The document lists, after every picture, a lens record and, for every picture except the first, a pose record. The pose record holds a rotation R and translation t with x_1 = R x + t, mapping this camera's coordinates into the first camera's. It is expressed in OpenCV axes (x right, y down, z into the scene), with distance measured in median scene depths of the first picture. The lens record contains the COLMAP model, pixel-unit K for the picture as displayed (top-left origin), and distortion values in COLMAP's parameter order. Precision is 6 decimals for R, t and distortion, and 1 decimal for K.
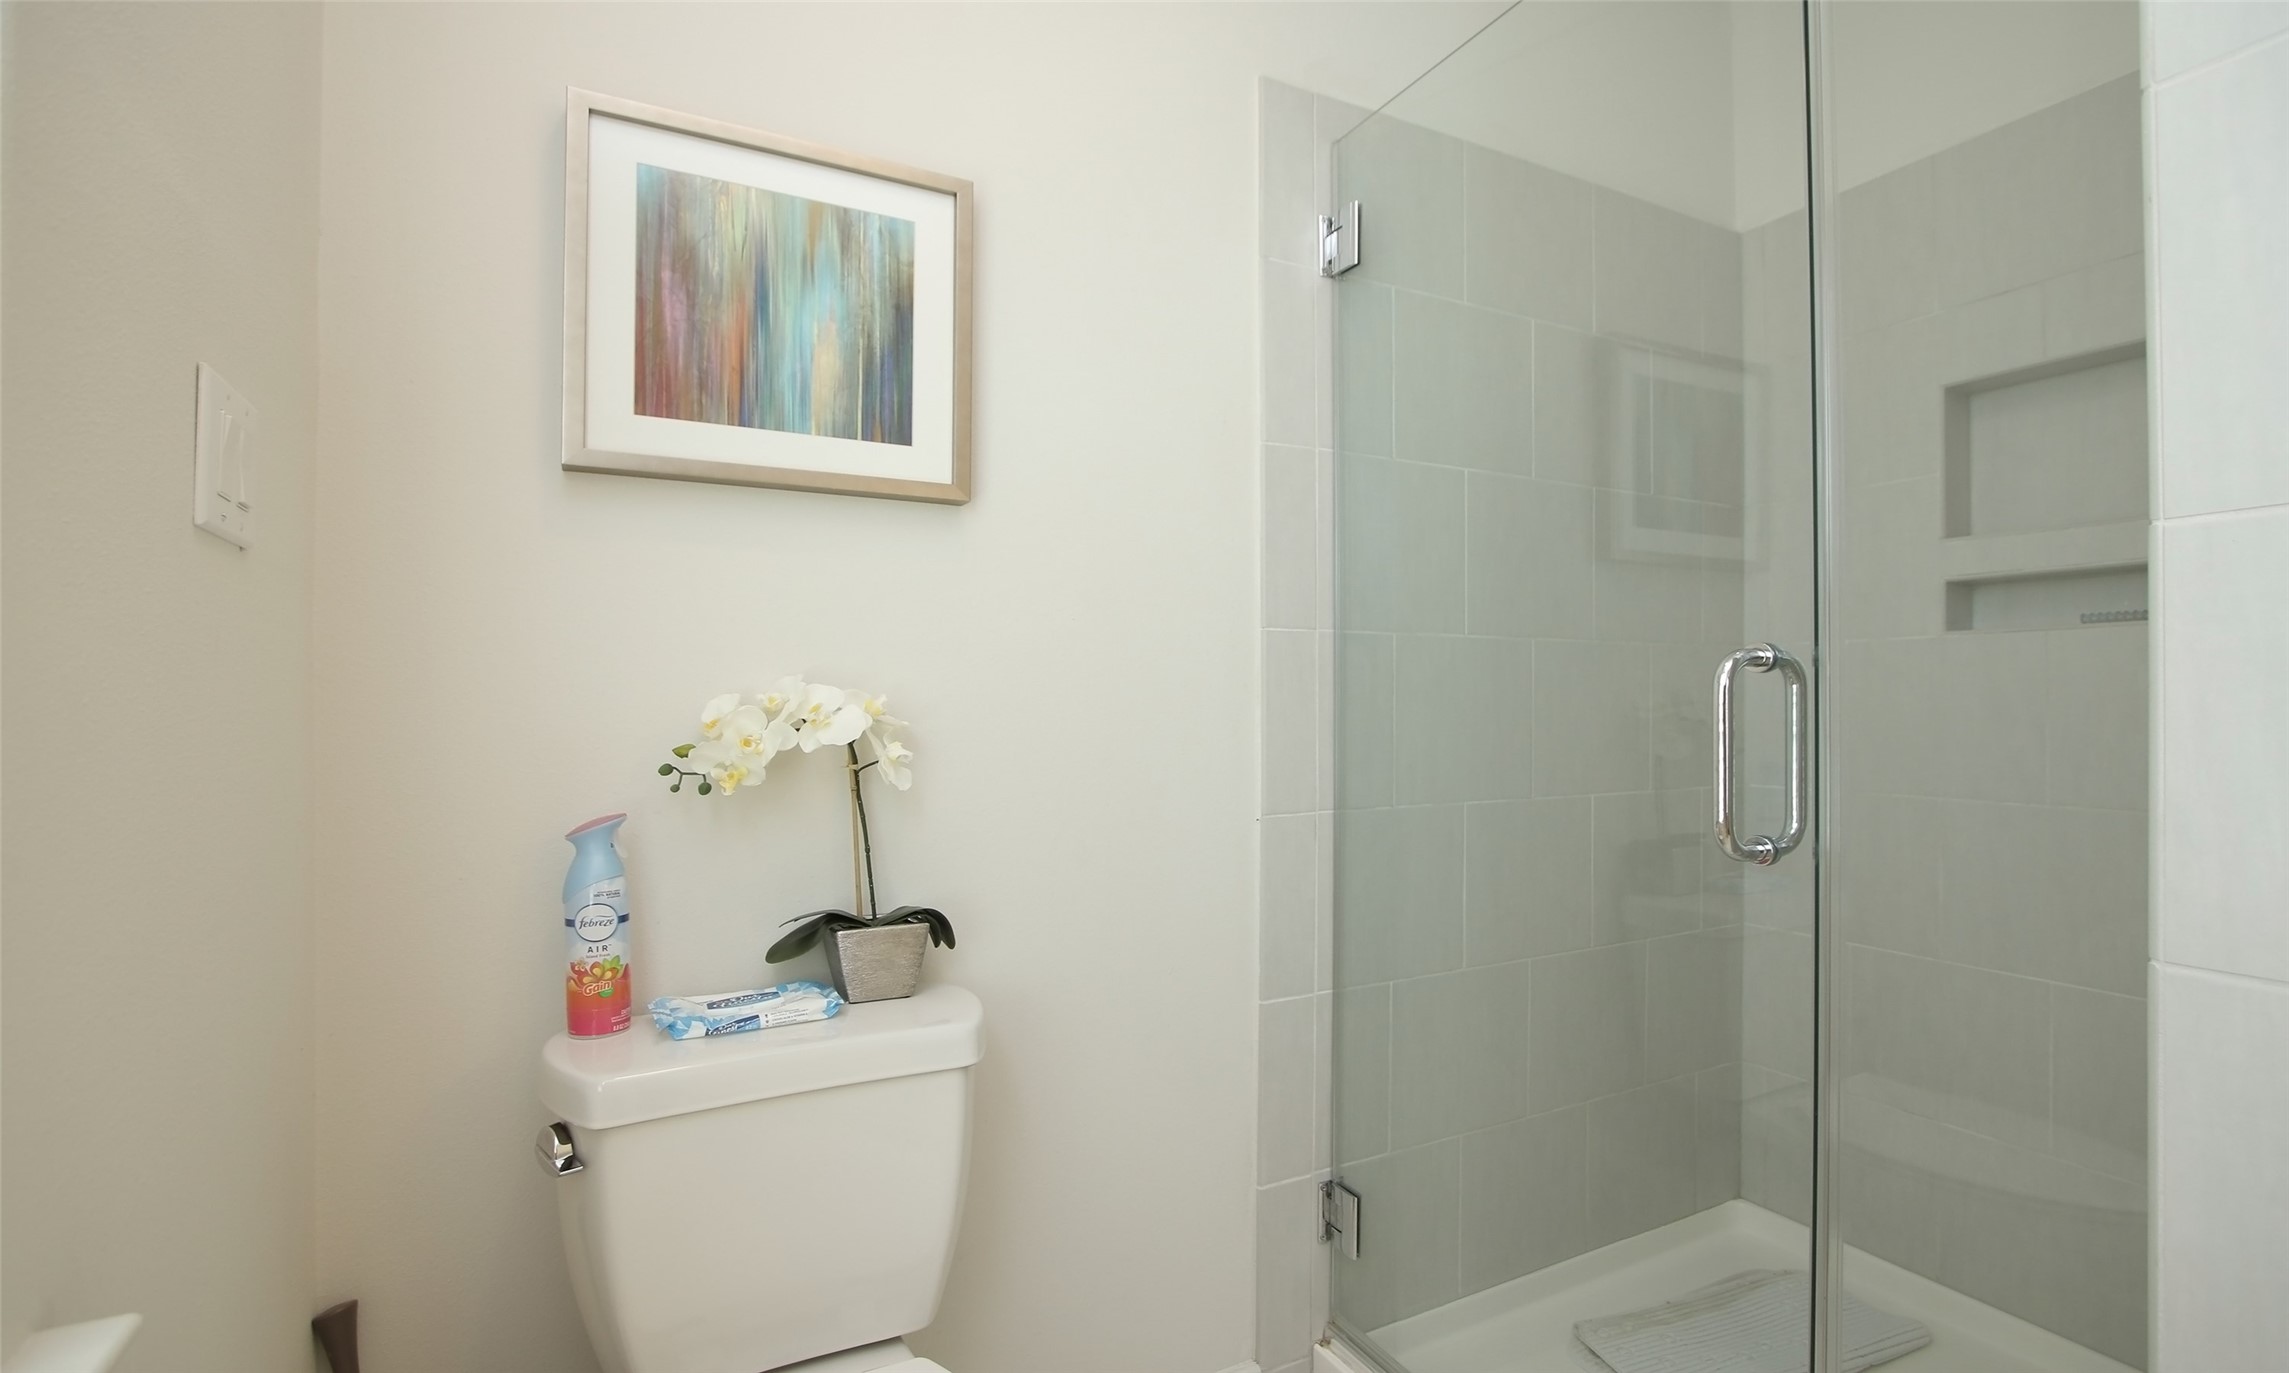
lens RADIAL K [[1054.7, 0, 1162.0], [0, 1054.7, 685.6], [0, 0, 1]] dist [-0.023967, 0.005062]
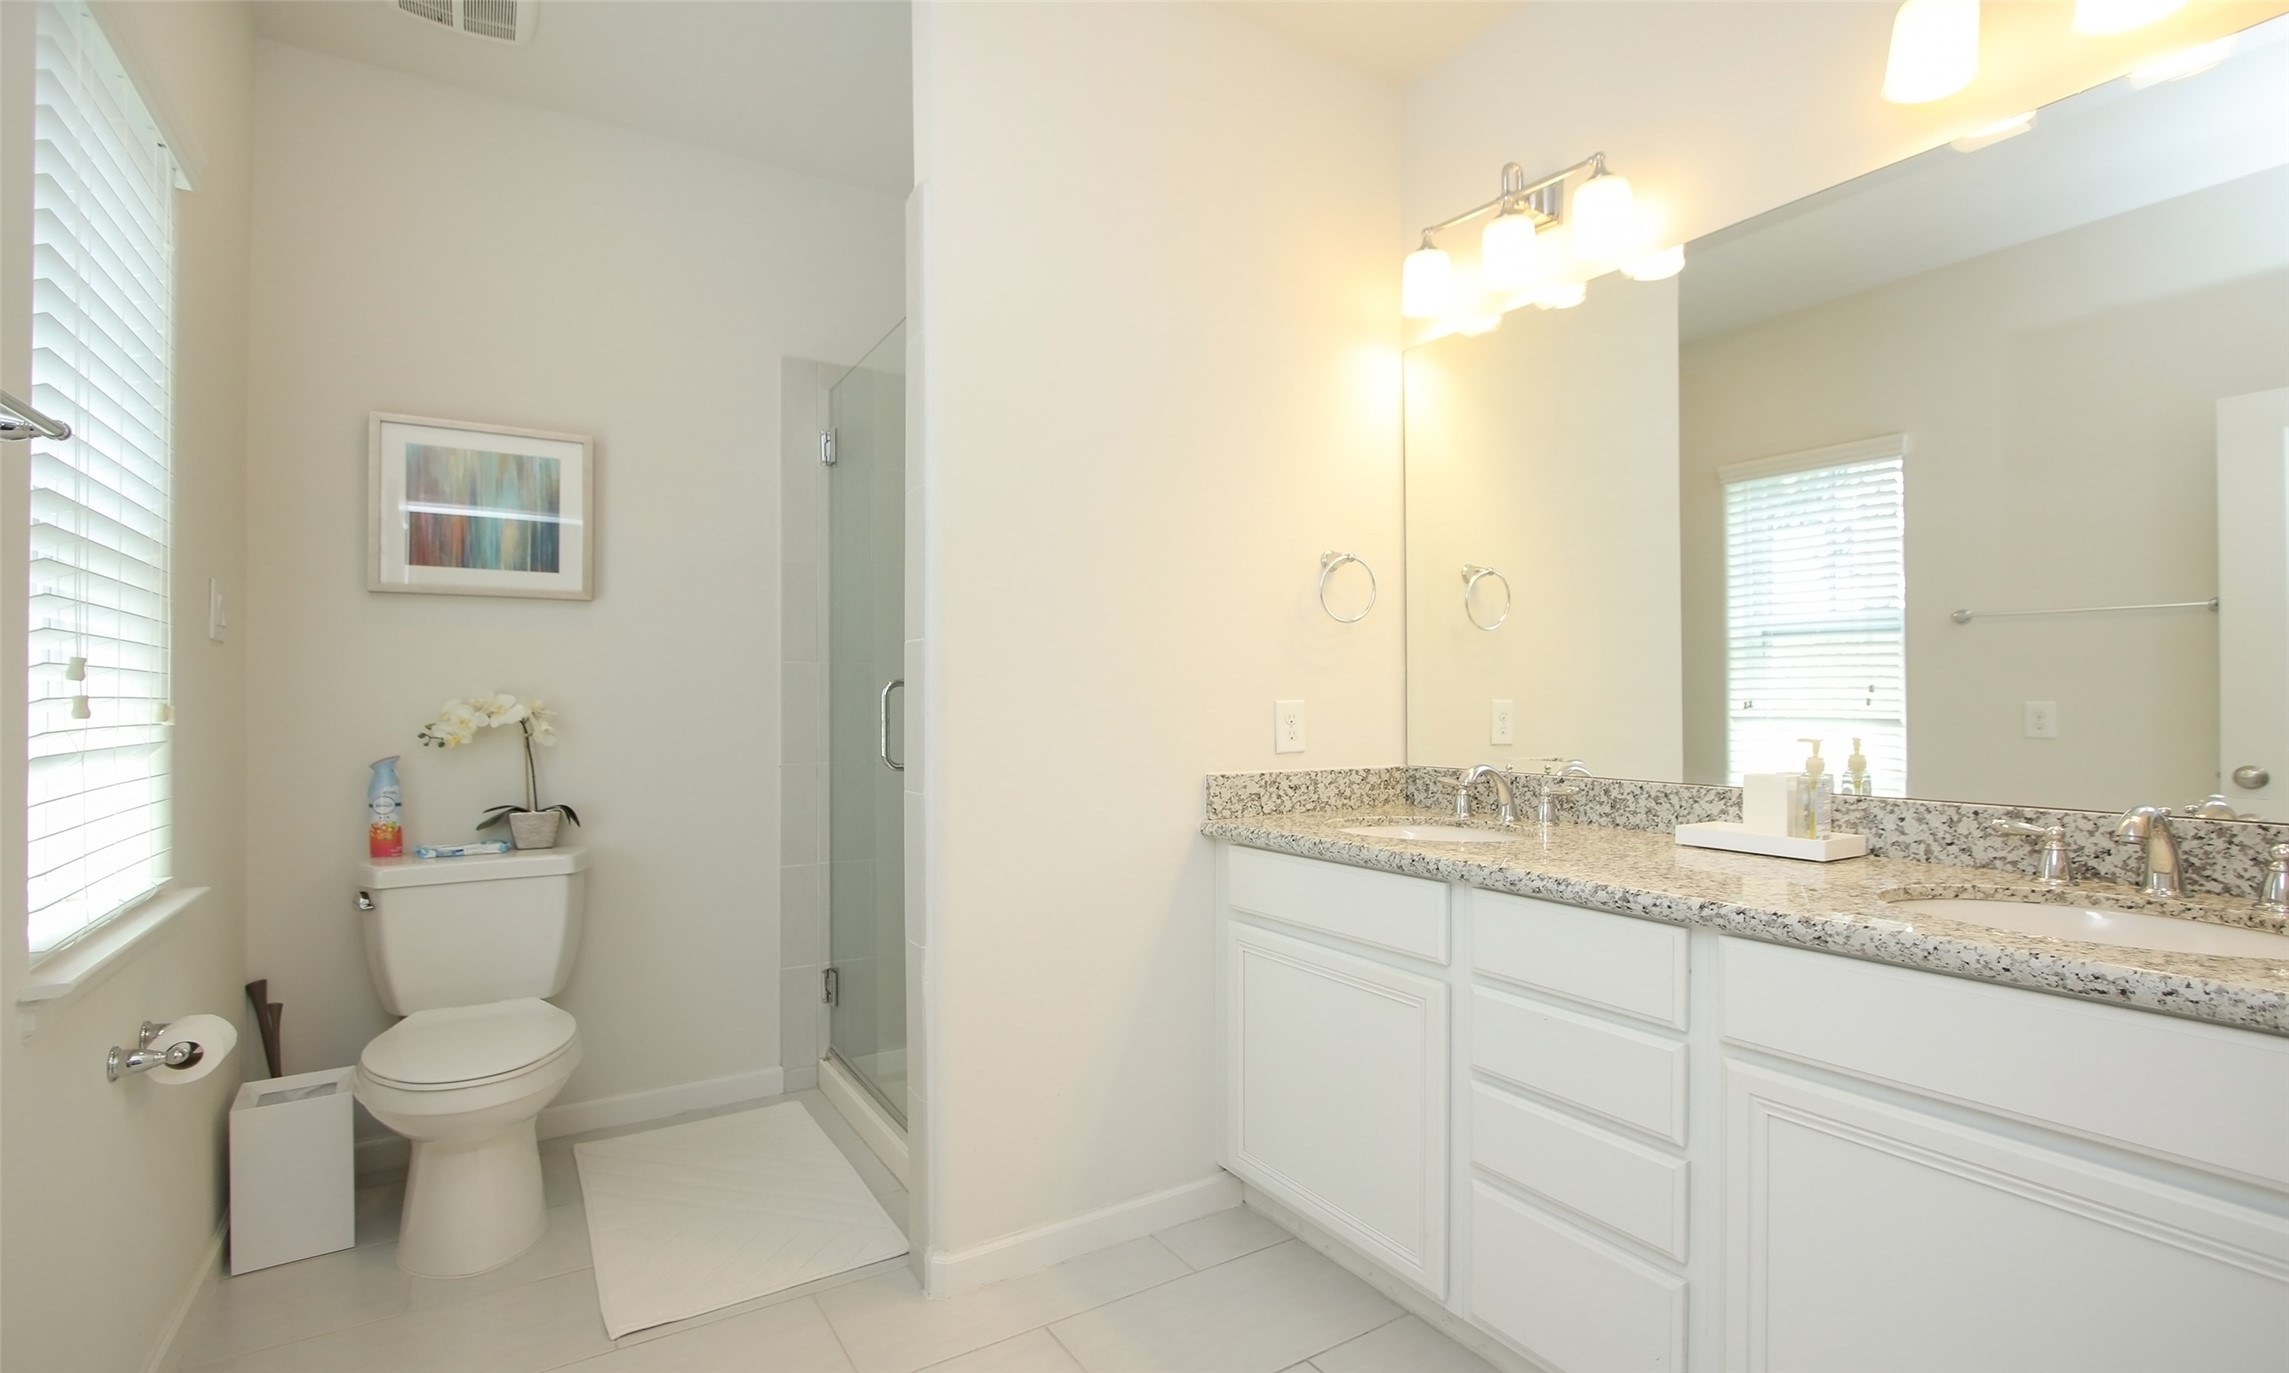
lens RADIAL K [[1054.7, 0, 1162.0], [0, 1054.7, 685.6], [0, 0, 1]] dist [-0.023967, 0.005062]
pose [[0.996945, -0.002370, 0.078075, 0.805878], [0.002336, 0.999997, 0.000526, -0.016185], [-0.078076, -0.000342, 0.996947, -1.144735]]
